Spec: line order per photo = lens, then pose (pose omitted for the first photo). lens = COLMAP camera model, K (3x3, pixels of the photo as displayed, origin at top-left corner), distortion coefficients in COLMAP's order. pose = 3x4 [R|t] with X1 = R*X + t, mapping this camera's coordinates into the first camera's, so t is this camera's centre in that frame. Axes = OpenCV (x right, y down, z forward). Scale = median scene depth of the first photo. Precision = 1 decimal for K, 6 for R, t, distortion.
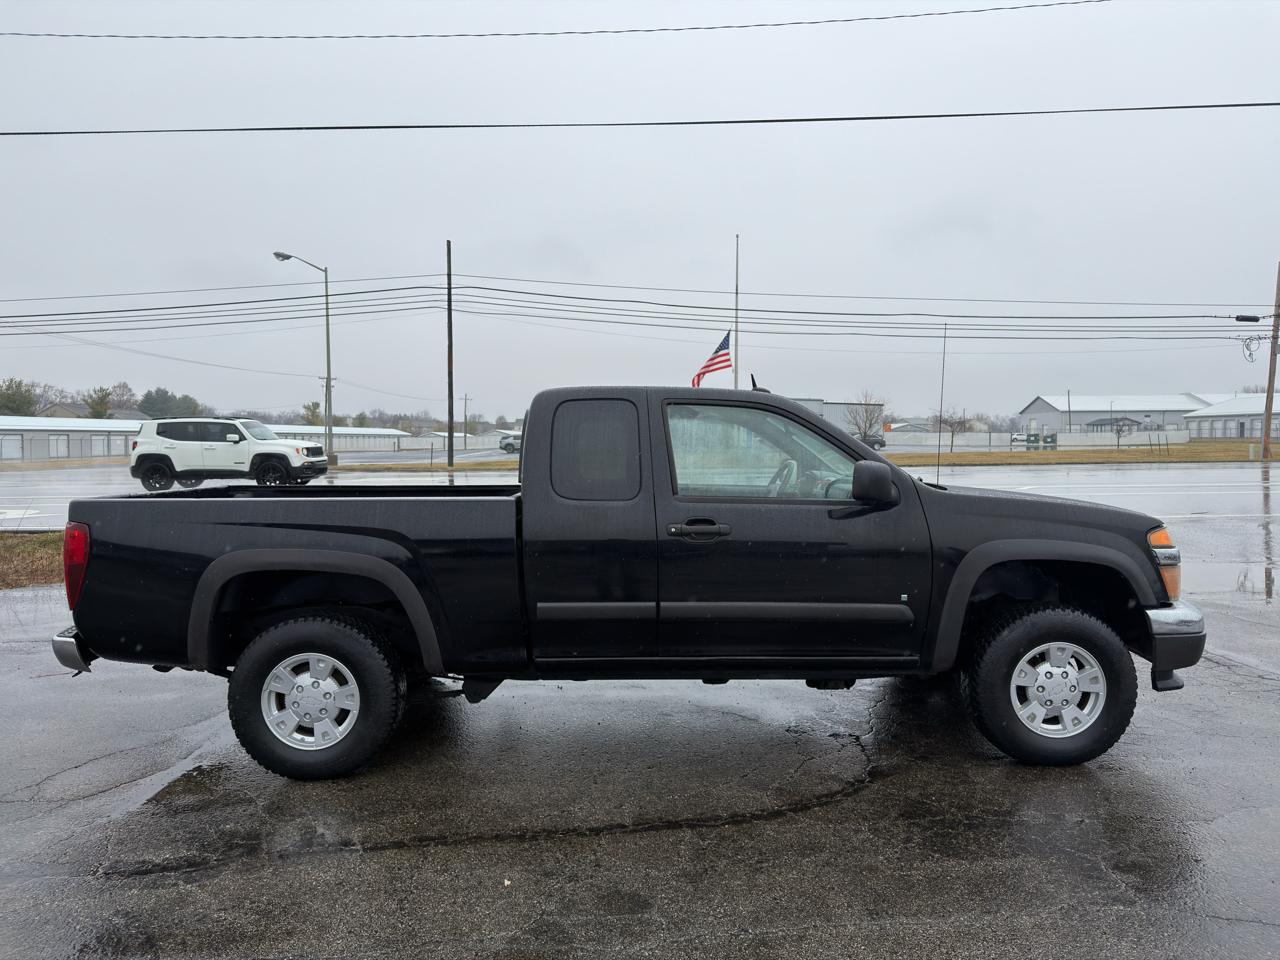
lens RADIAL K [[916.9, 0, 646.0], [0, 916.9, 451.8], [0, 0, 1]] dist [0.041395, -0.059150]
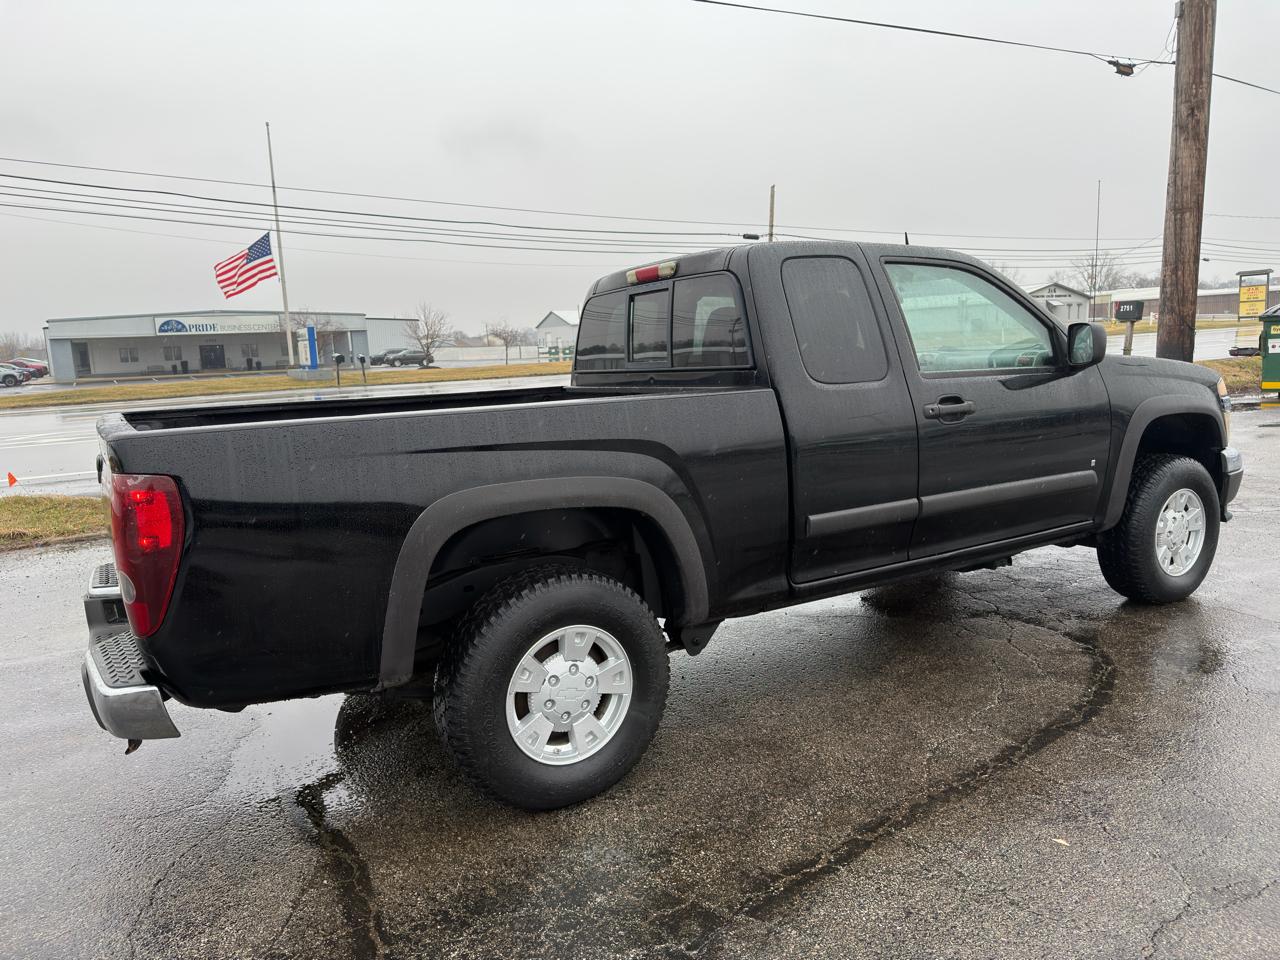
lens RADIAL K [[916.9, 0, 630.6], [0, 916.9, 477.5], [0, 0, 1]] dist [0.041395, -0.059150]
pose [[0.848271, -0.101163, 0.519809, -0.629708], [0.042357, 0.991400, 0.123820, 0.027291], [-0.527865, -0.083015, 0.845262, 0.396860]]
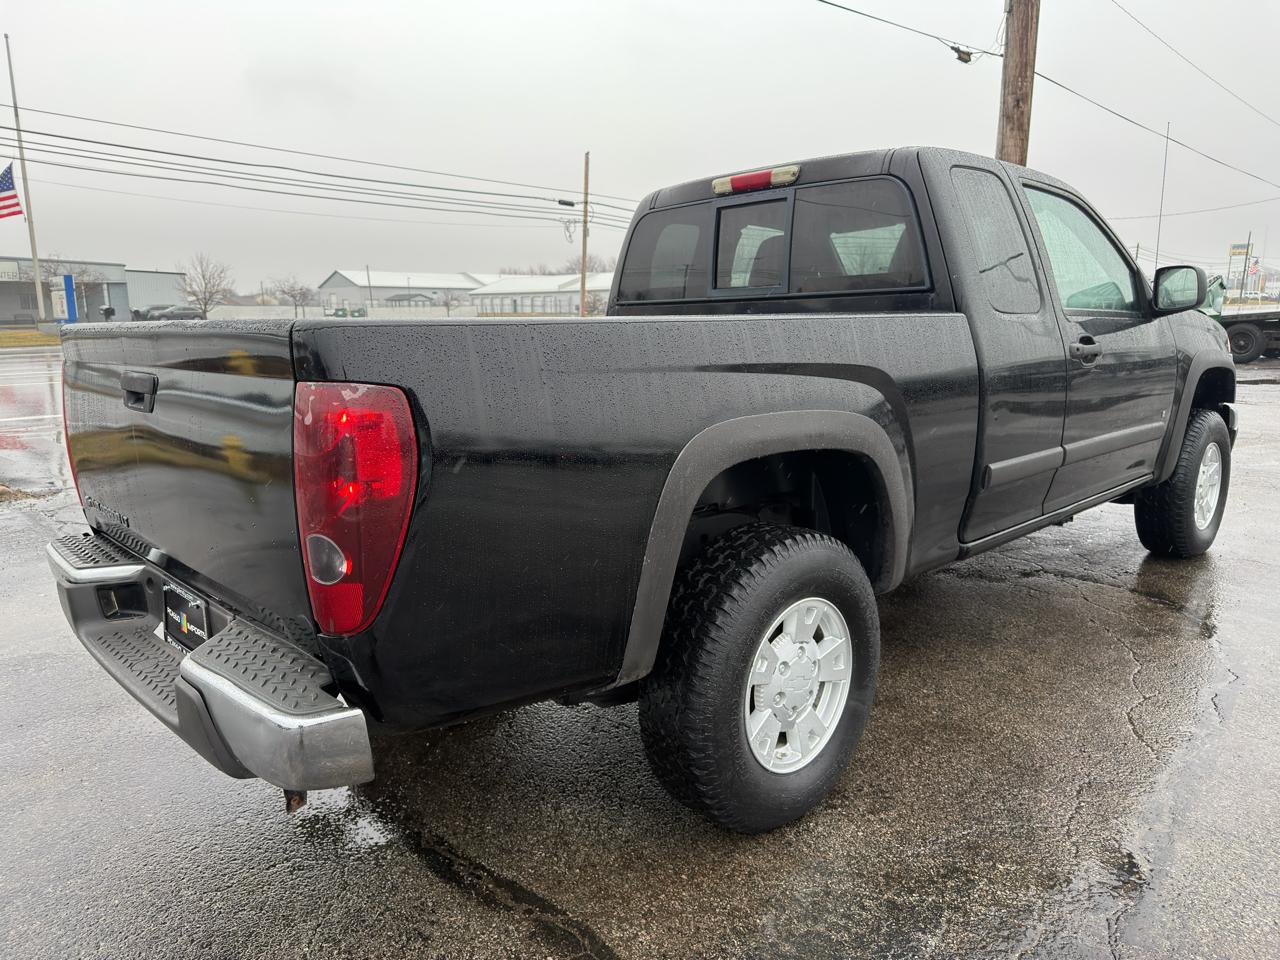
lens RADIAL K [[916.9, 0, 647.7], [0, 916.9, 489.1], [0, 0, 1]] dist [0.041395, -0.059150]
pose [[0.703467, -0.128988, 0.698925, -0.750616], [0.009840, 0.985067, 0.171892, 0.059806], [-0.710660, -0.114043, 0.694231, 0.667571]]
